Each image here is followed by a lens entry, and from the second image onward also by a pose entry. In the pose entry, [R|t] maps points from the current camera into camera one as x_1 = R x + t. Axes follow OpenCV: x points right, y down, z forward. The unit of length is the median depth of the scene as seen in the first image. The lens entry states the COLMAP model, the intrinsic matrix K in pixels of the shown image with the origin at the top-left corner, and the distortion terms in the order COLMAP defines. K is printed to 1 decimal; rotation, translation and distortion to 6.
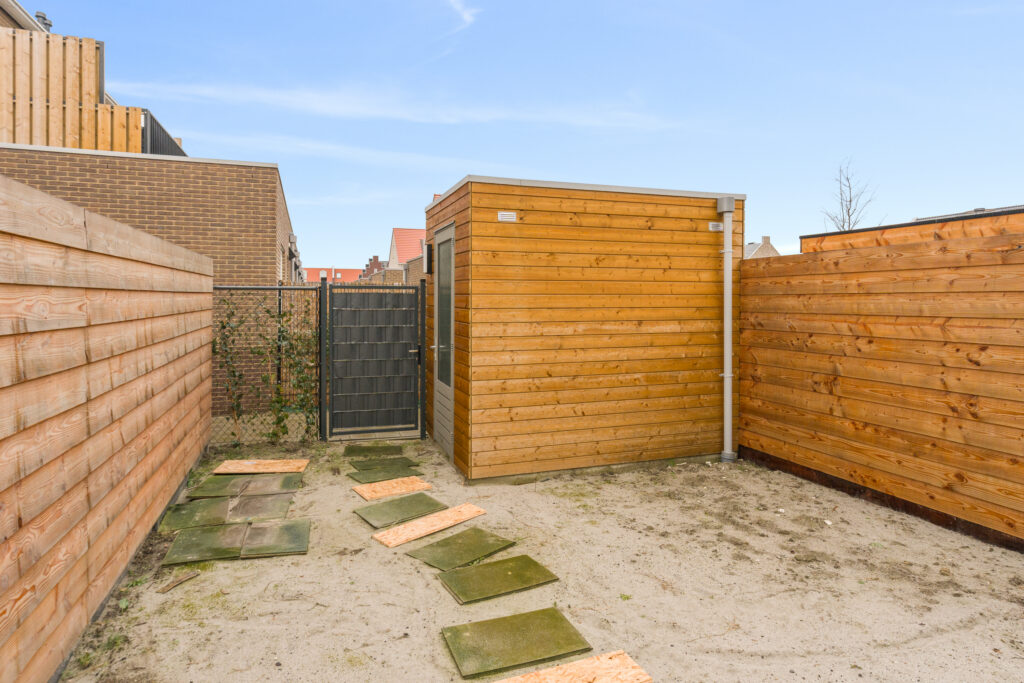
lens RADIAL K [[589.5, 0, 510.8], [0, 589.5, 308.5], [0, 0, 1]] dist [-0.001348, 0.001671]
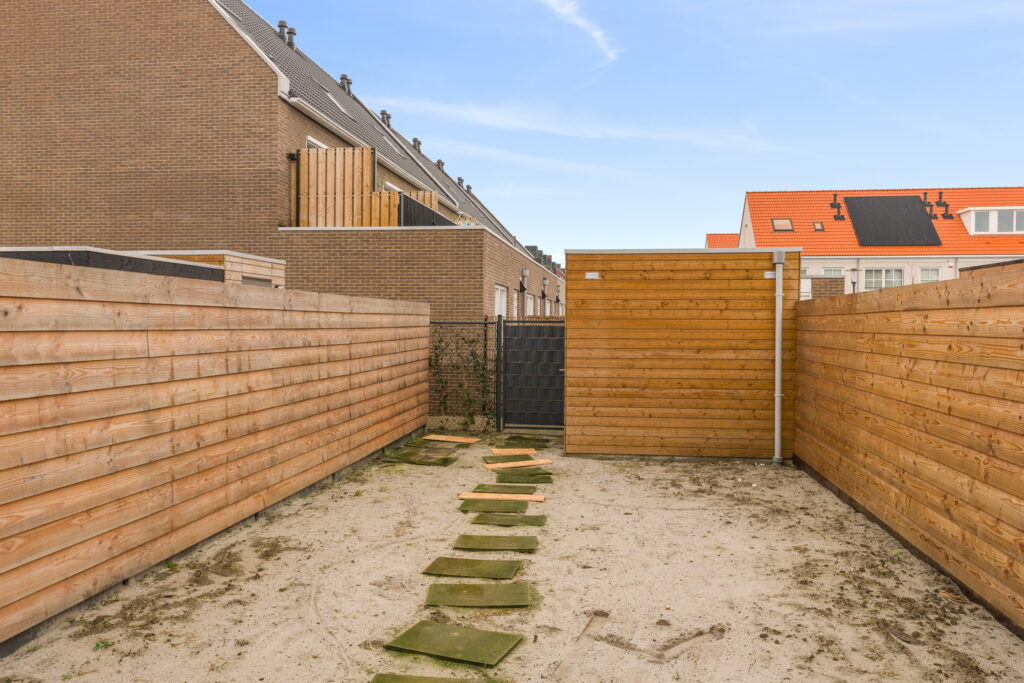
lens RADIAL K [[802.6, 0, 512.0], [0, 802.6, 341.5], [0, 0, 1]] dist [0.010581, 0.001016]
pose [[0.892758, 0.014241, -0.450312, 0.670090], [-0.011387, 0.999894, 0.009047, -0.008158], [0.450393, -0.002949, 0.892825, -0.812006]]
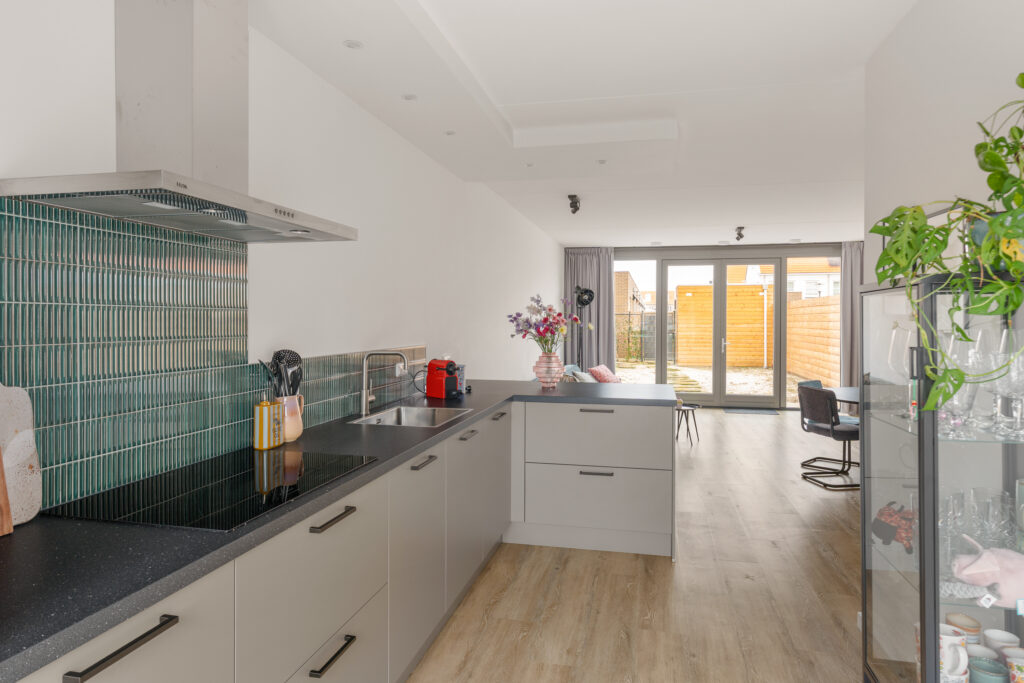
lens RADIAL K [[631.4, 0, 510.4], [0, 631.4, 323.1], [0, 0, 1]] dist [0.002066, 0.000369]
pose [[0.851618, 0.003343, -0.524153, 1.037429], [-0.009582, 0.999912, -0.009192, 0.064086], [0.524076, 0.012850, 0.851575, -2.737960]]
